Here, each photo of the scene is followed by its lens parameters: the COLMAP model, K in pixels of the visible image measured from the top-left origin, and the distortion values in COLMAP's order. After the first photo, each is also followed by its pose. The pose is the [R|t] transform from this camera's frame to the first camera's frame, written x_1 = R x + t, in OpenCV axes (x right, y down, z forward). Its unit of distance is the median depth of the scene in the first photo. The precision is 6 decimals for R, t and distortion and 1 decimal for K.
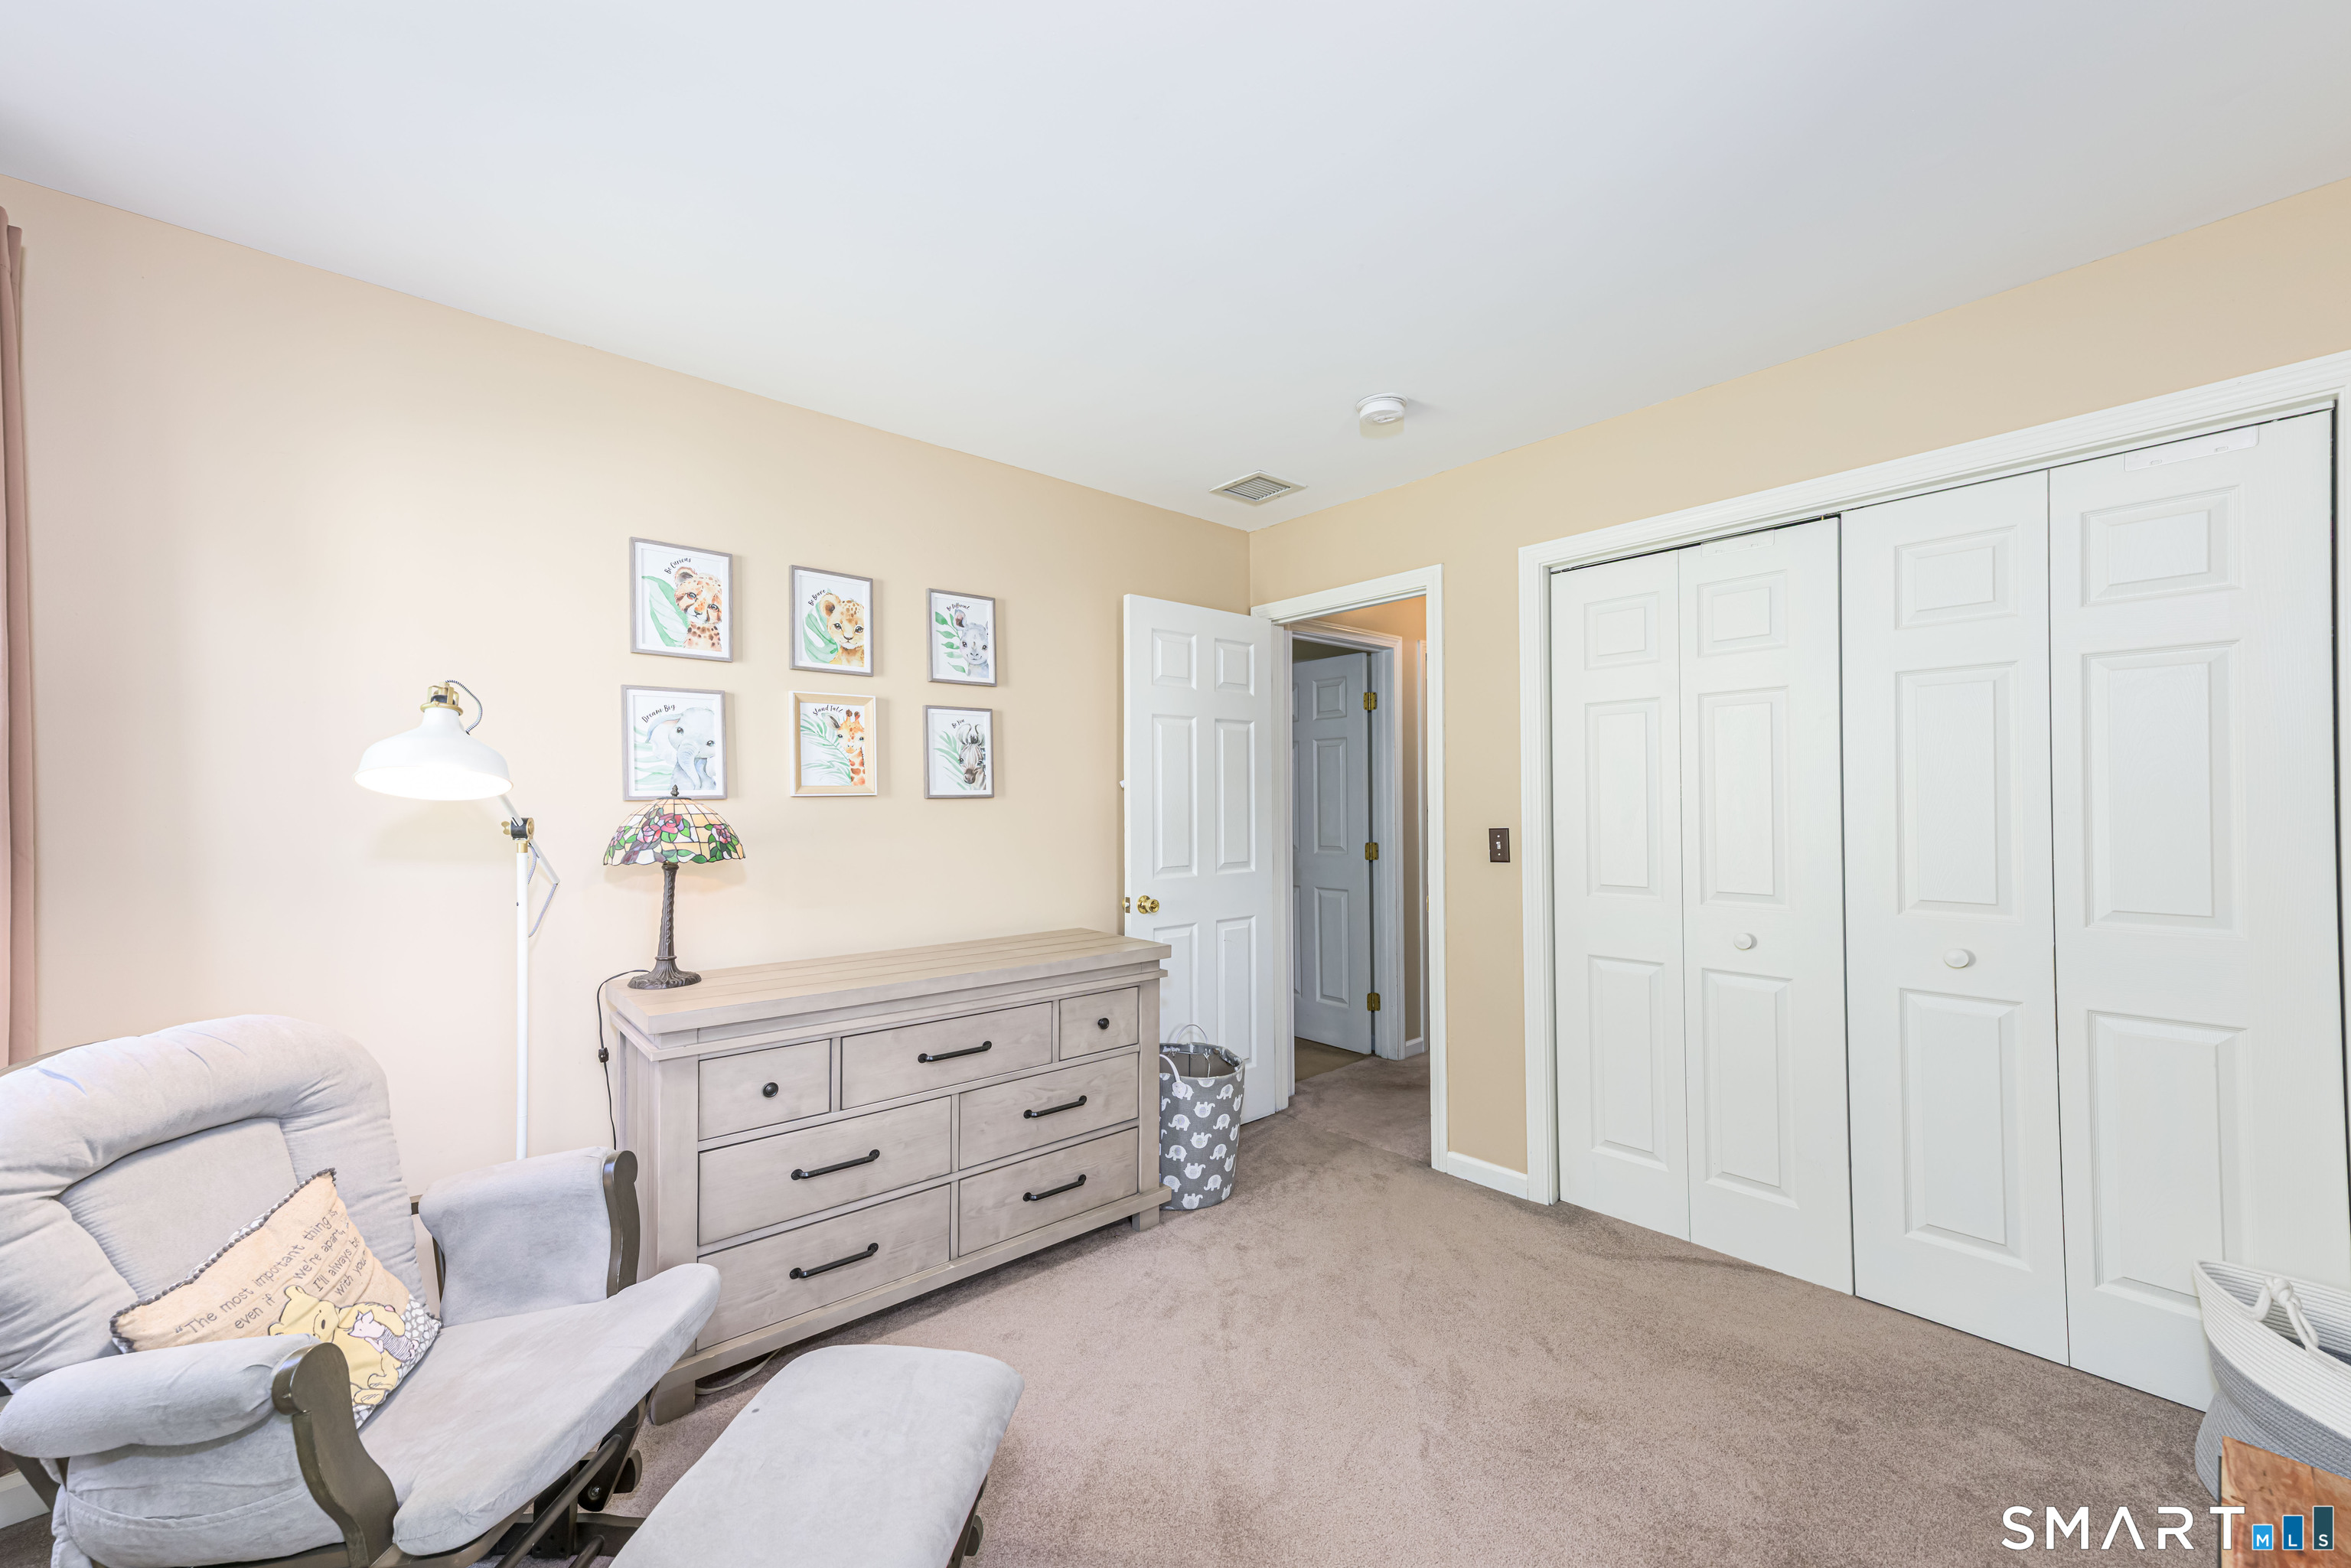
lens RADIAL K [[915.0, 0, 1164.4], [0, 915.0, 796.1], [0, 0, 1]] dist [0.018863, 0.000522]
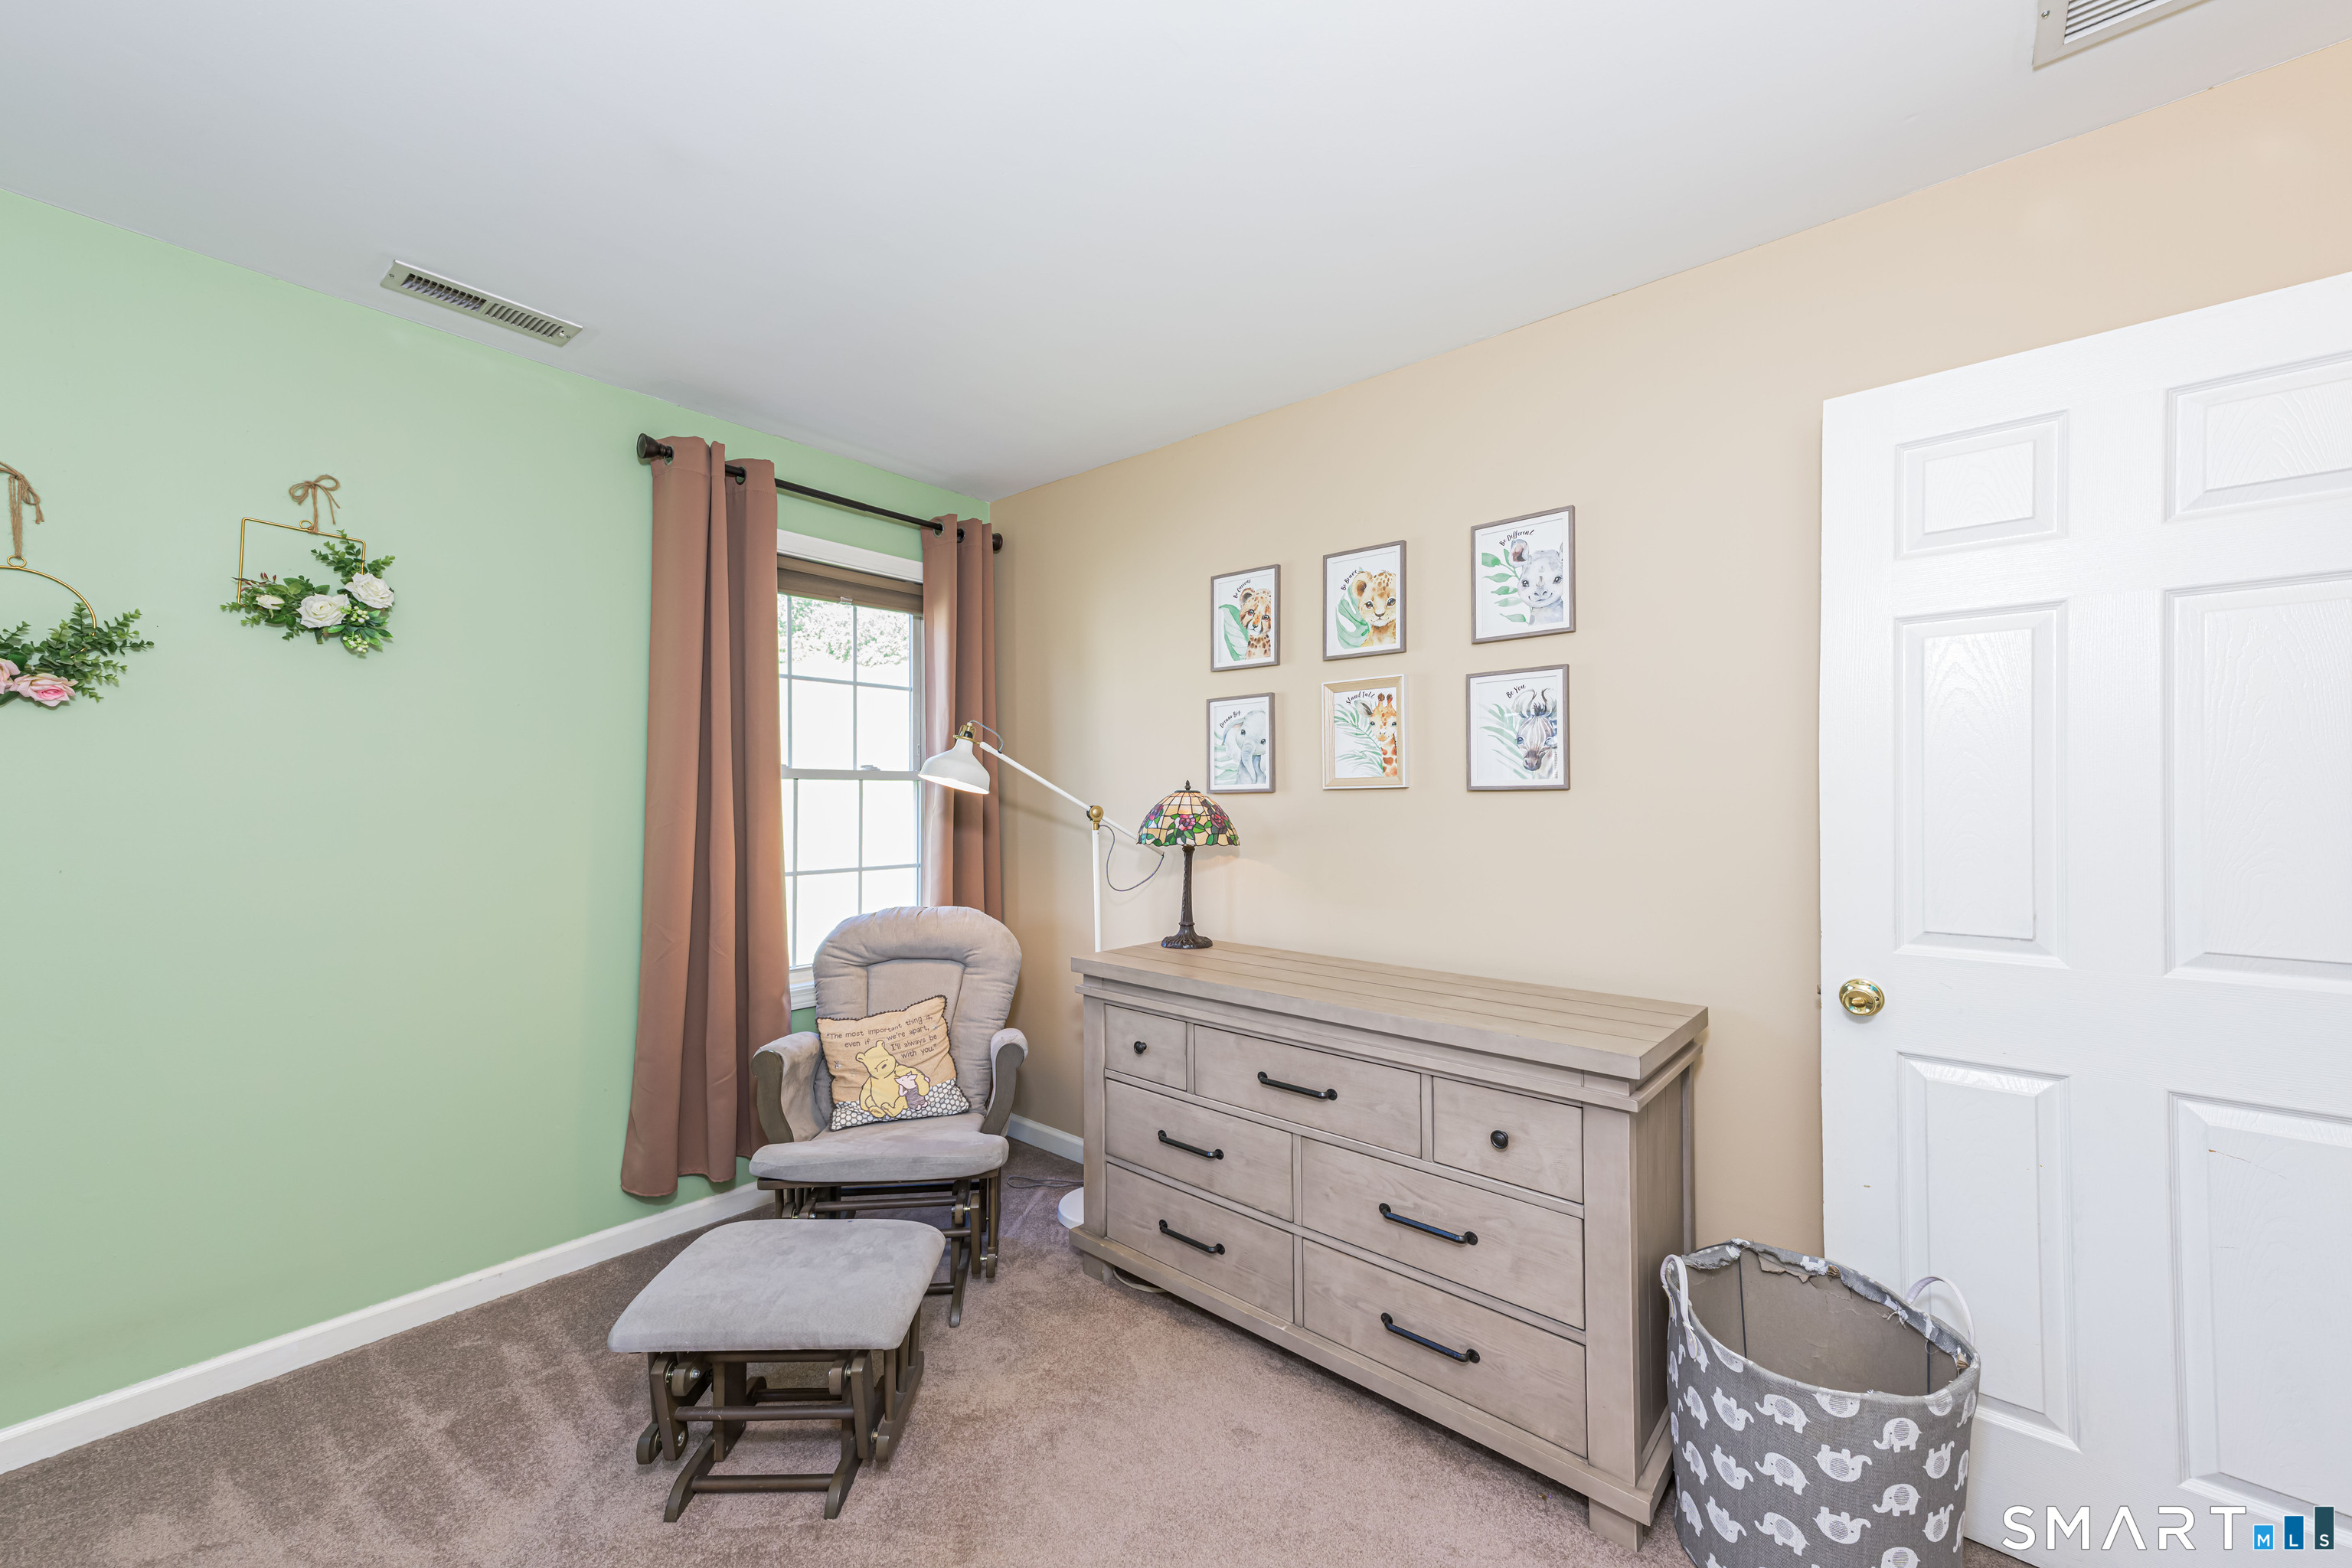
lens RADIAL K [[915.4, 0, 1164.9], [0, 915.4, 796.1], [0, 0, 1]] dist [0.018863, 0.000522]
pose [[0.141951, 0.003278, -0.989868, 0.532432], [0.005472, 0.999977, 0.004096, 0.002890], [0.989859, -0.005998, 0.141930, 0.665647]]
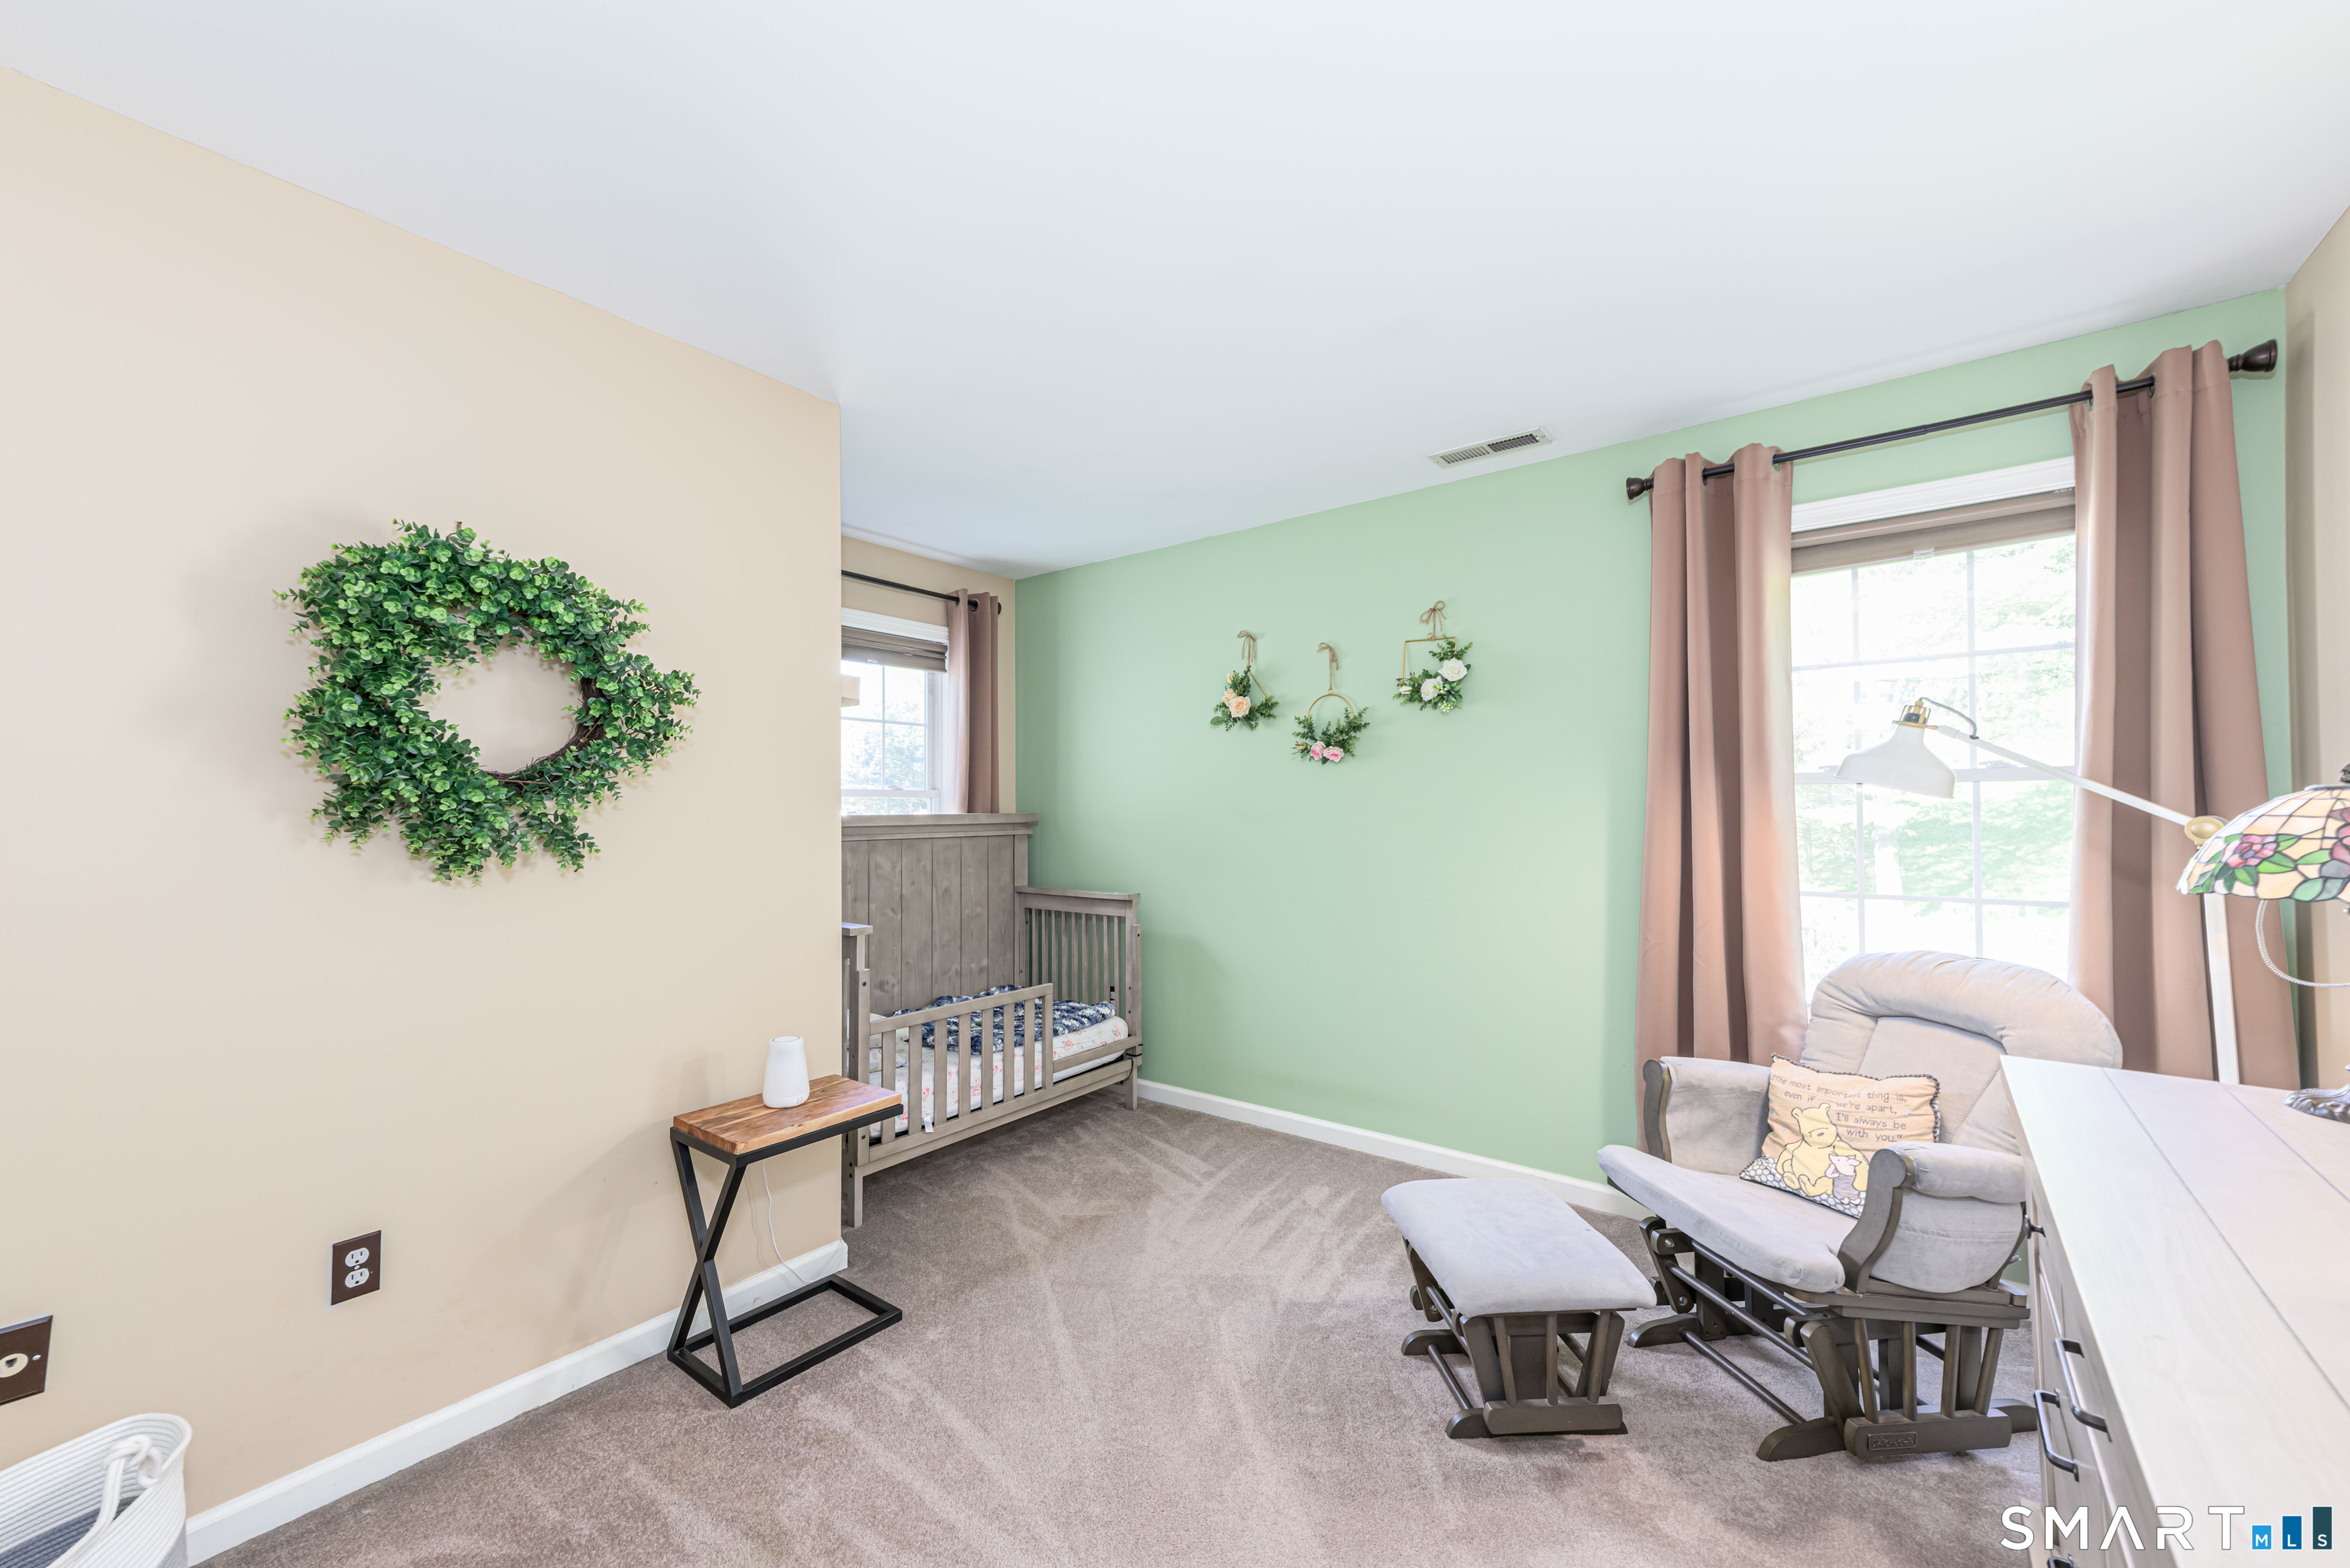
lens RADIAL K [[914.5, 0, 1163.9], [0, 914.5, 796.1], [0, 0, 1]] dist [0.018863, 0.000522]
pose [[-0.980944, -0.025784, -0.192574, 0.230579], [-0.014871, 0.998212, -0.057901, 0.060496], [0.193723, -0.053933, -0.979573, 1.170500]]
